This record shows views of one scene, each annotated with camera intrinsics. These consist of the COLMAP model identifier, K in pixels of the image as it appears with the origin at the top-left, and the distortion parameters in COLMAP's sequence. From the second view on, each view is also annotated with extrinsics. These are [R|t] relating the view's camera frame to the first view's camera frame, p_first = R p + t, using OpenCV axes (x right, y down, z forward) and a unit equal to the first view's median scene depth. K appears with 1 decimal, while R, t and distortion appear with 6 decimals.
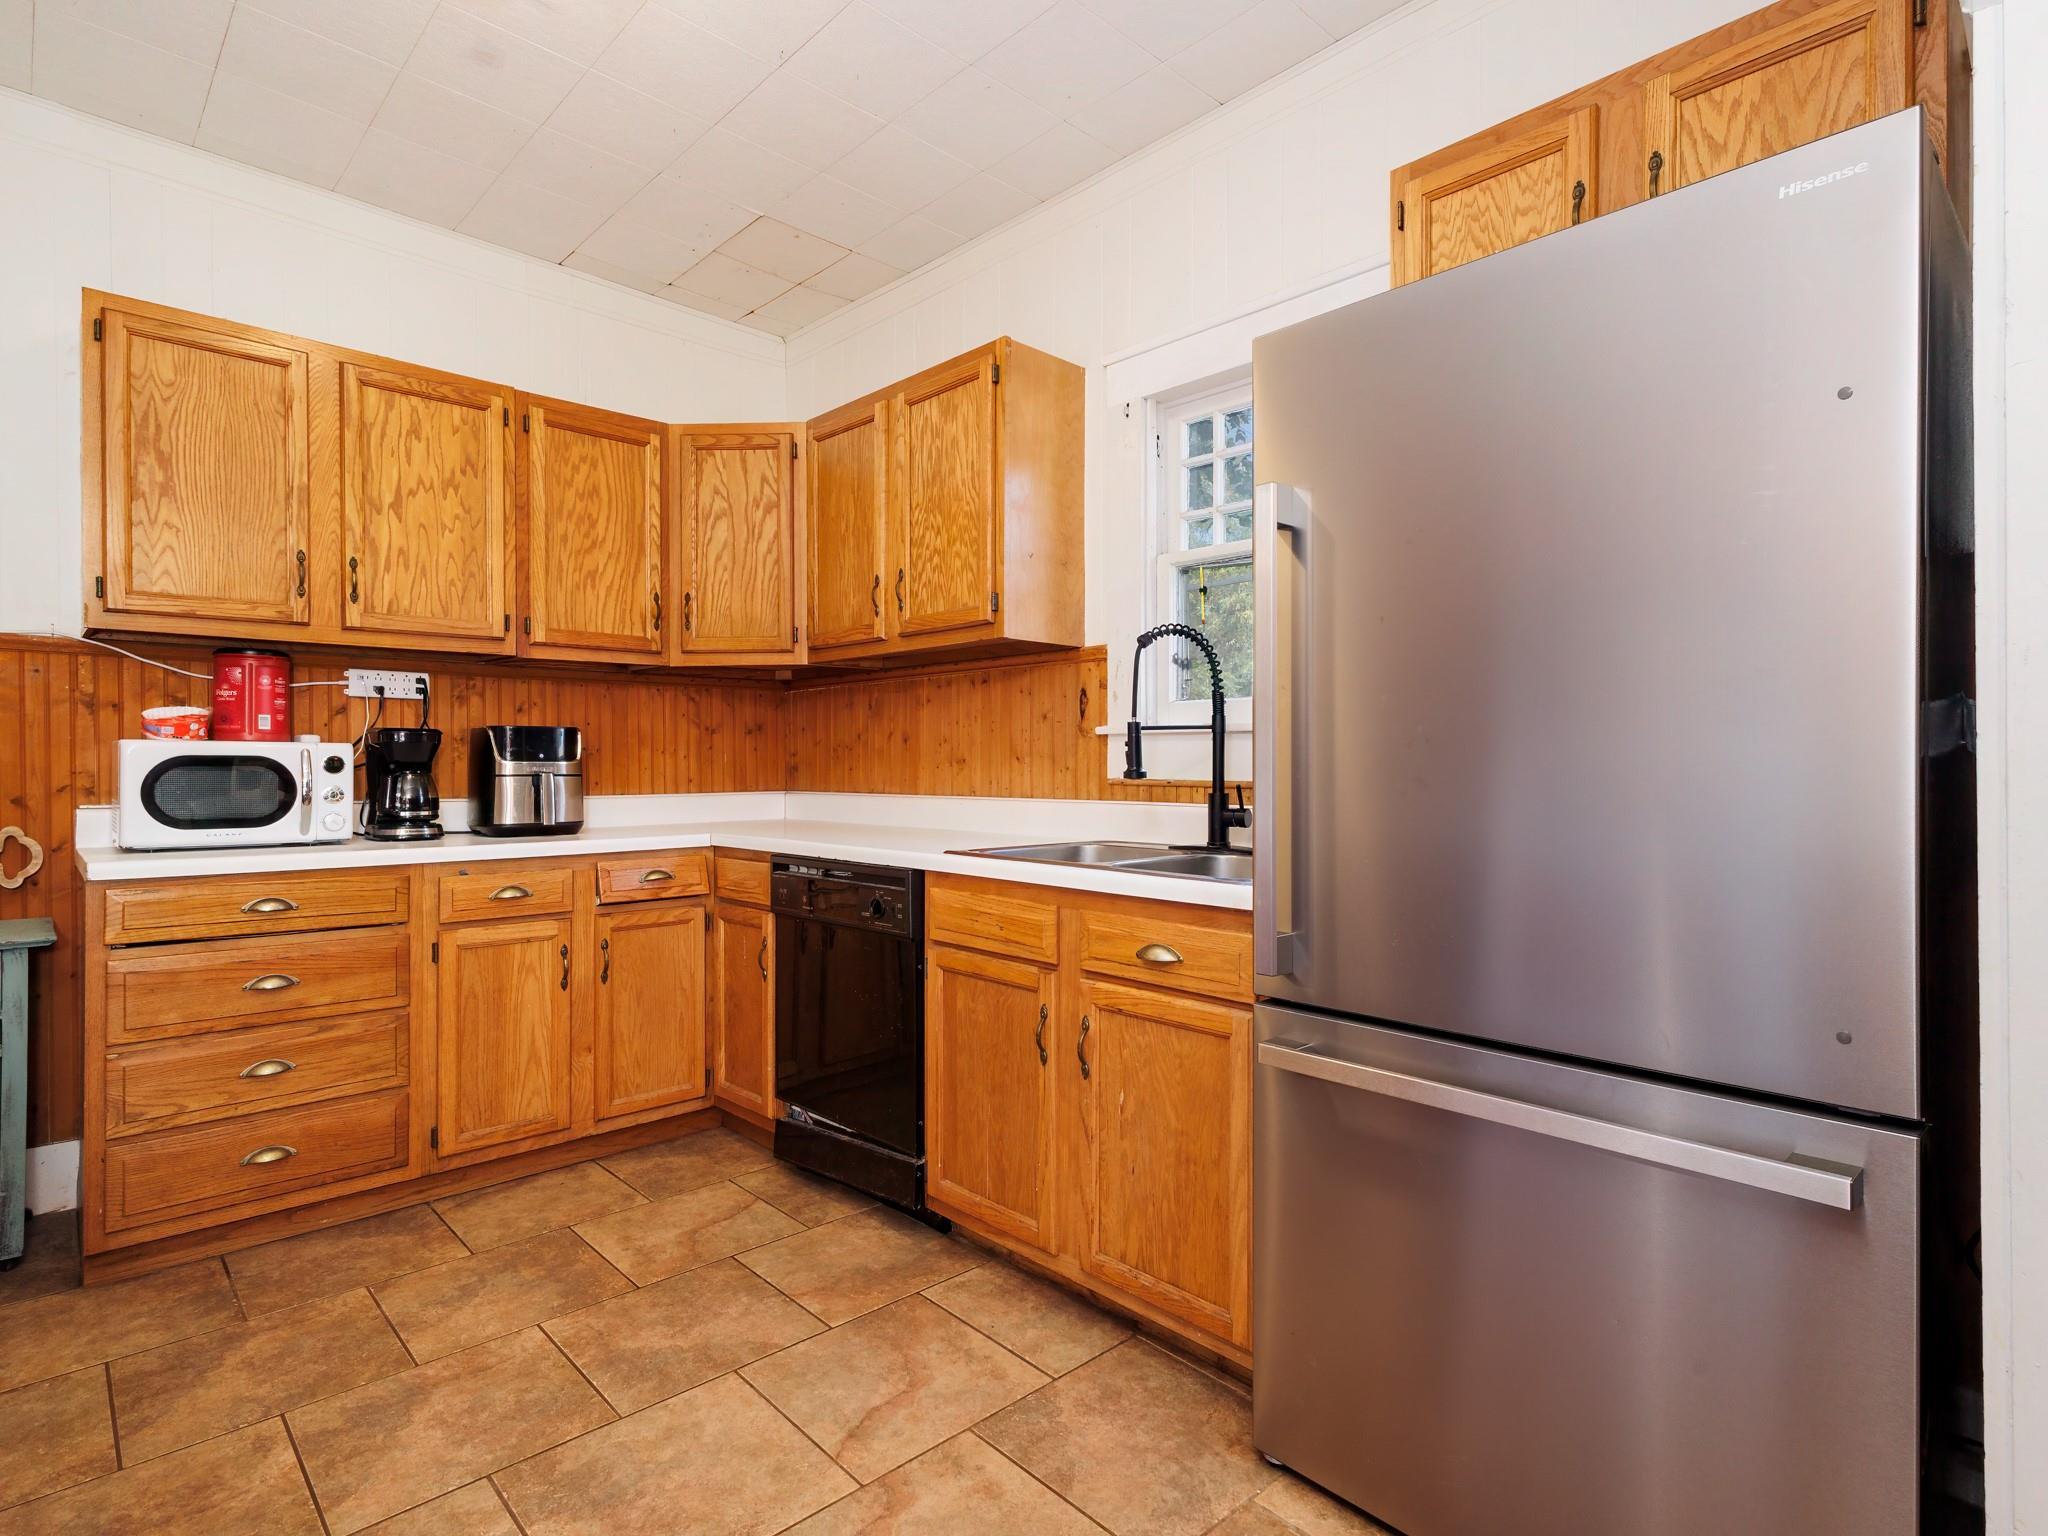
lens RADIAL K [[1055.3, 0, 1022.1], [0, 1055.3, 764.4], [0, 0, 1]] dist [0.006867, -0.000145]
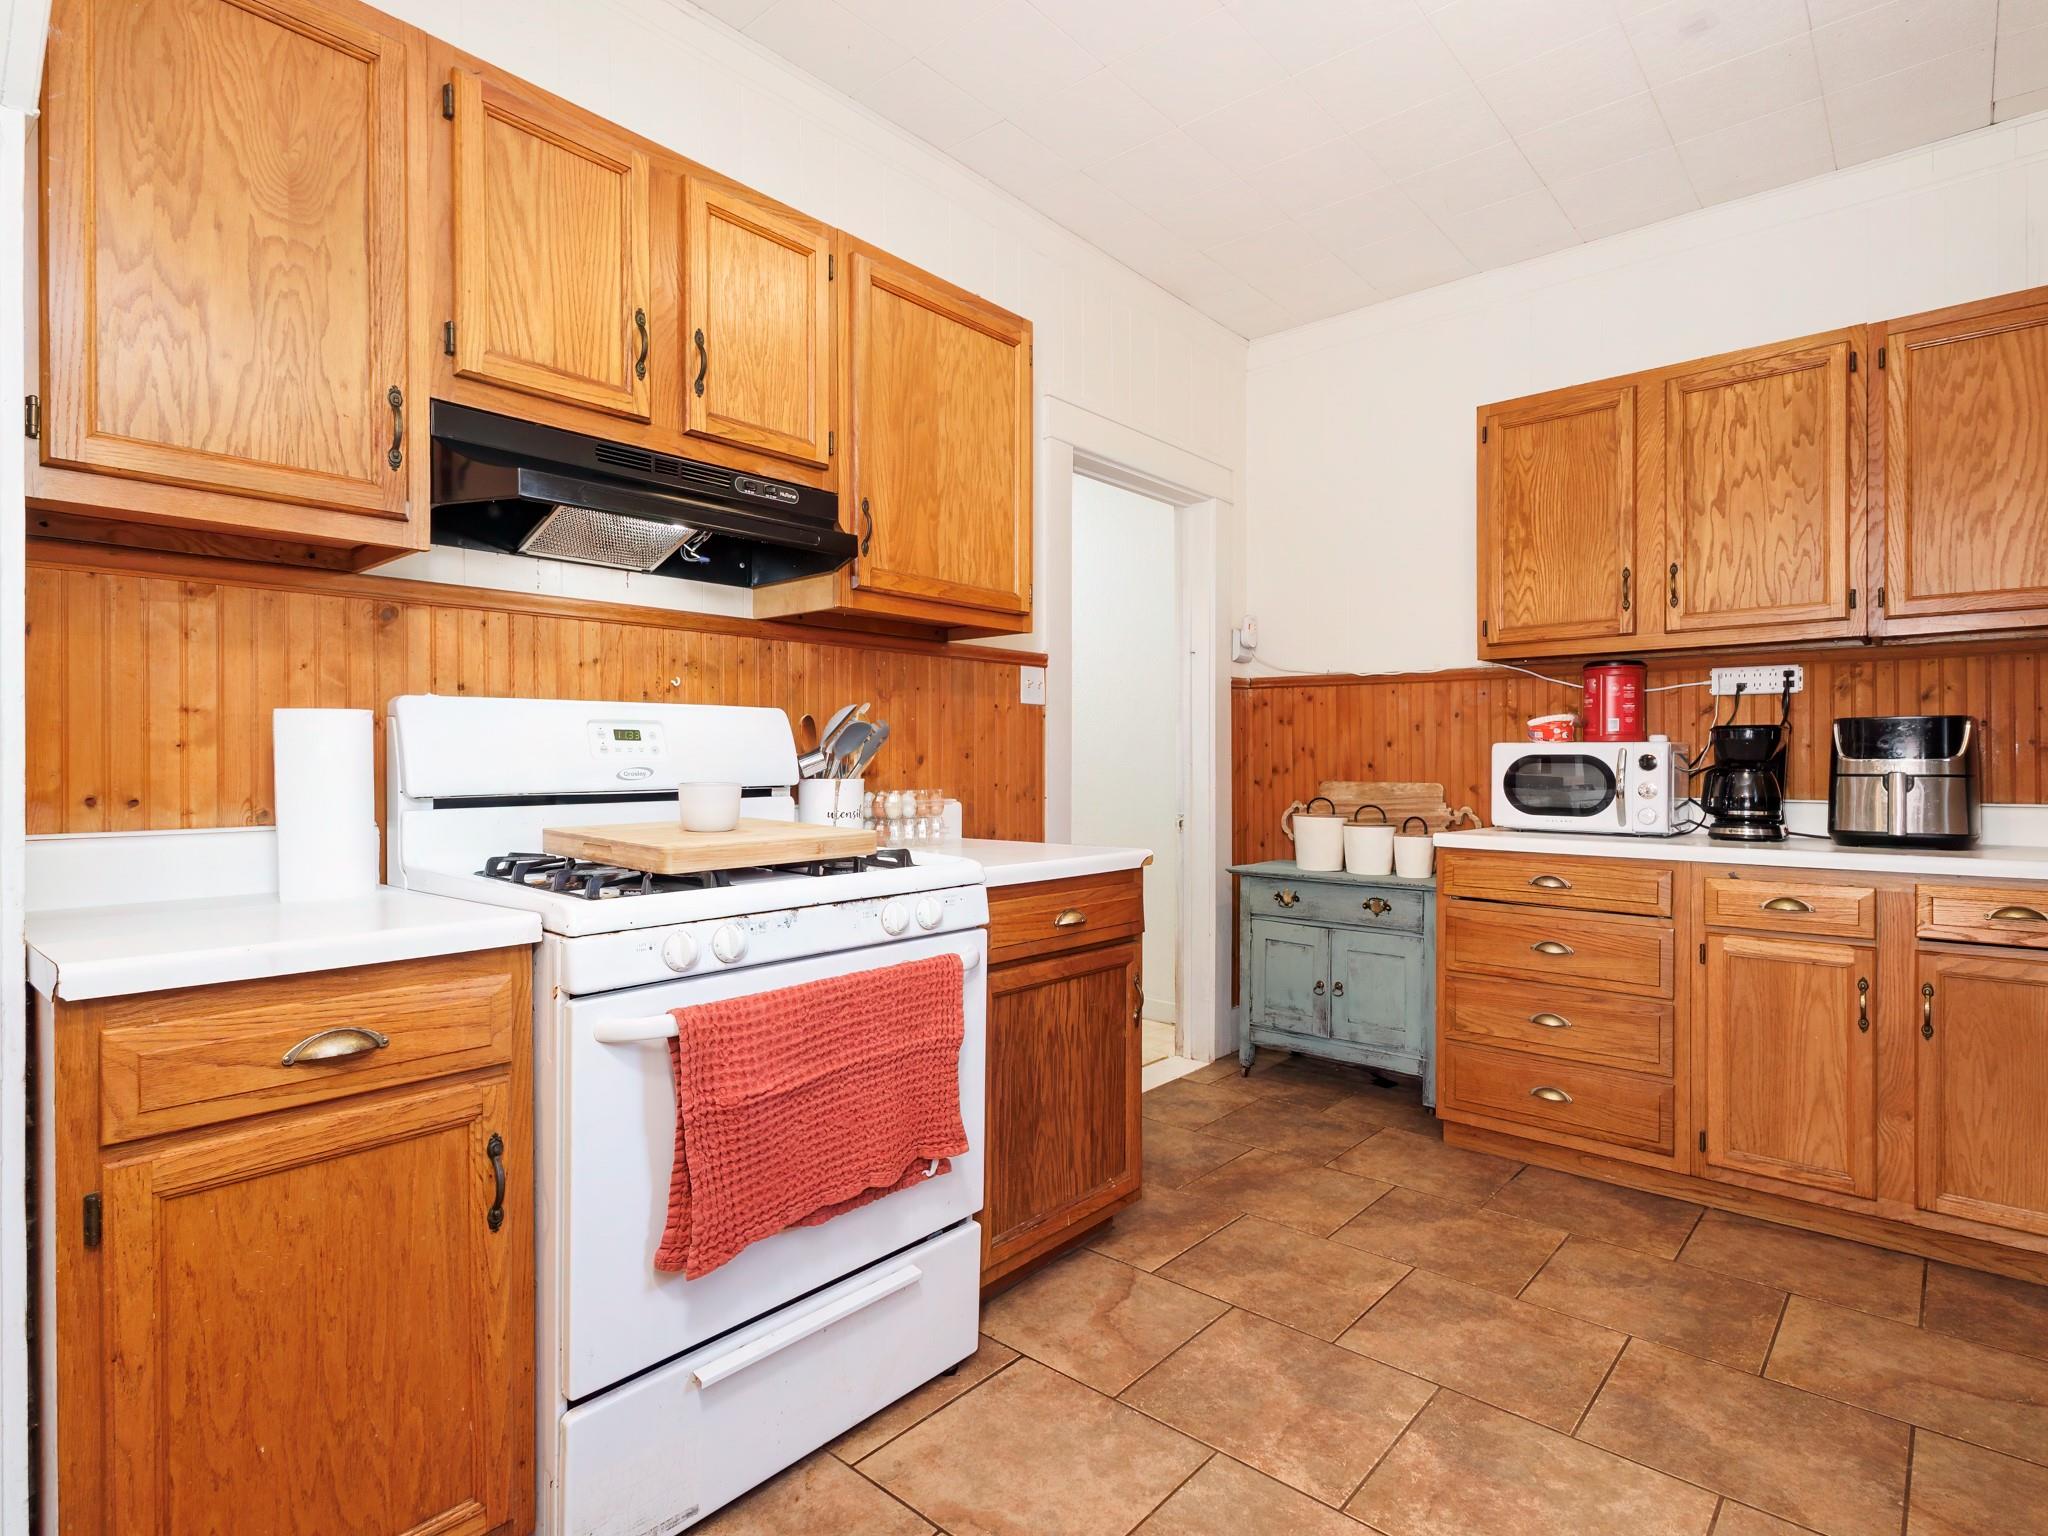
lens RADIAL K [[1055.3, 0, 1022.1], [0, 1055.3, 764.4], [0, 0, 1]] dist [0.006867, -0.000145]
pose [[0.096408, 0.001405, -0.995341, 0.339801], [-0.000911, 0.999999, 0.001323, 0.001398], [0.995342, 0.000779, 0.096409, 0.257604]]
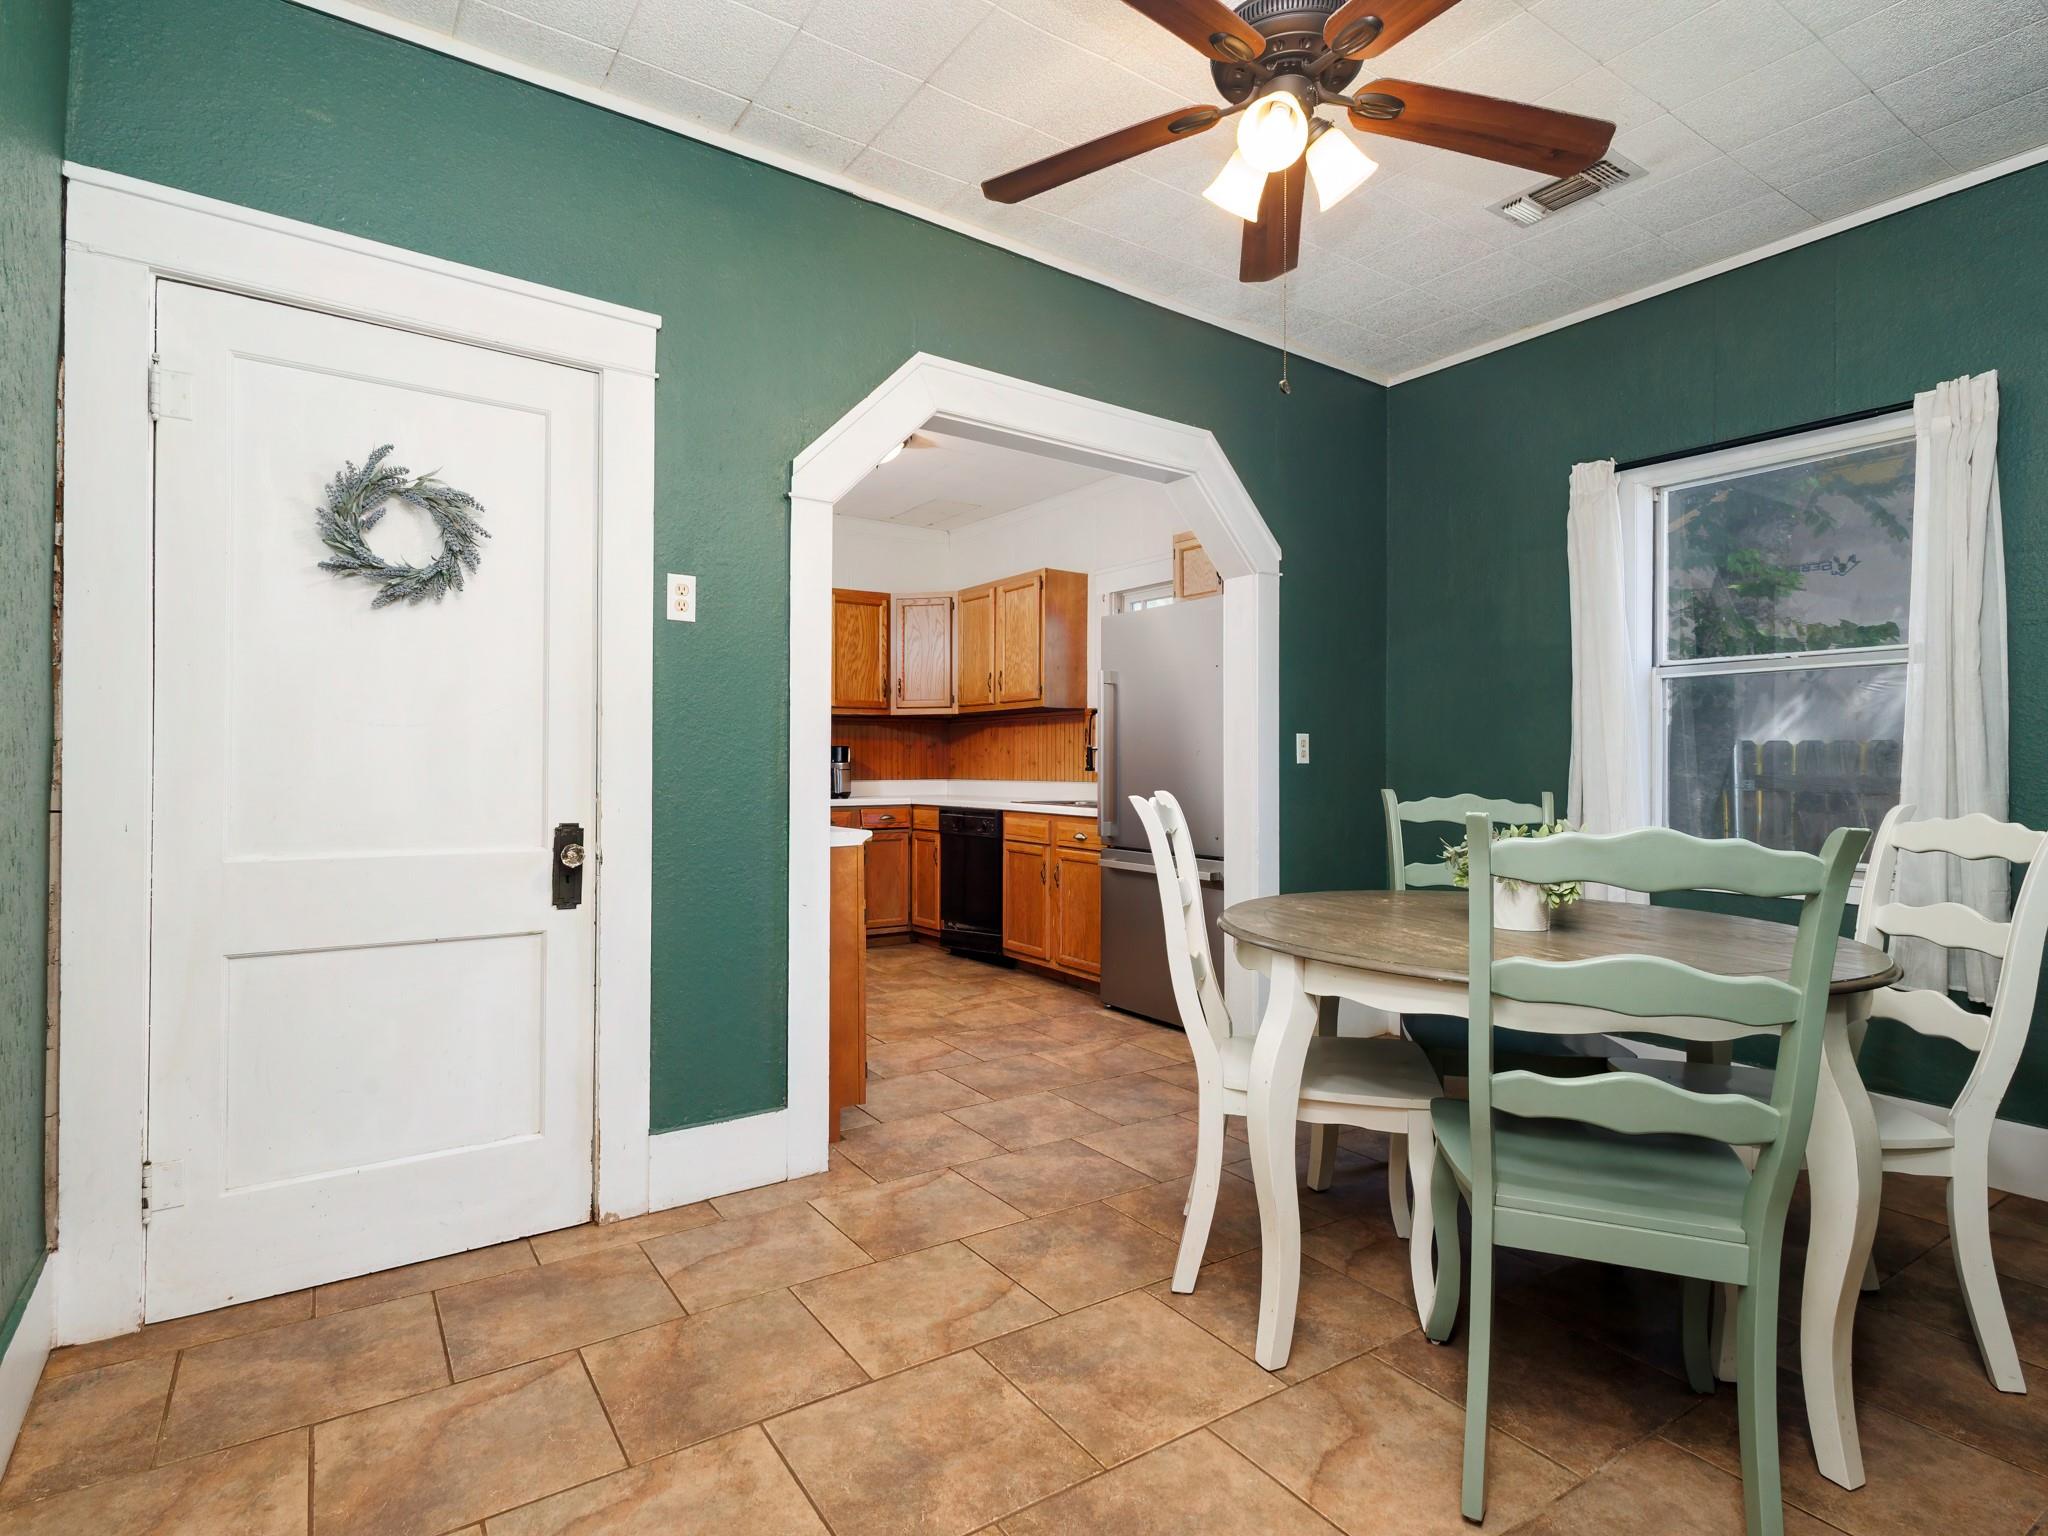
lens RADIAL K [[1055.3, 0, 1022.1], [0, 1055.3, 764.4], [0, 0, 1]] dist [0.006867, -0.000145]
pose [[0.986847, 0.003283, -0.161623, 0.280026], [-0.003704, 0.999990, -0.002306, 0.004562], [0.161614, 0.002874, 0.986850, -1.110355]]
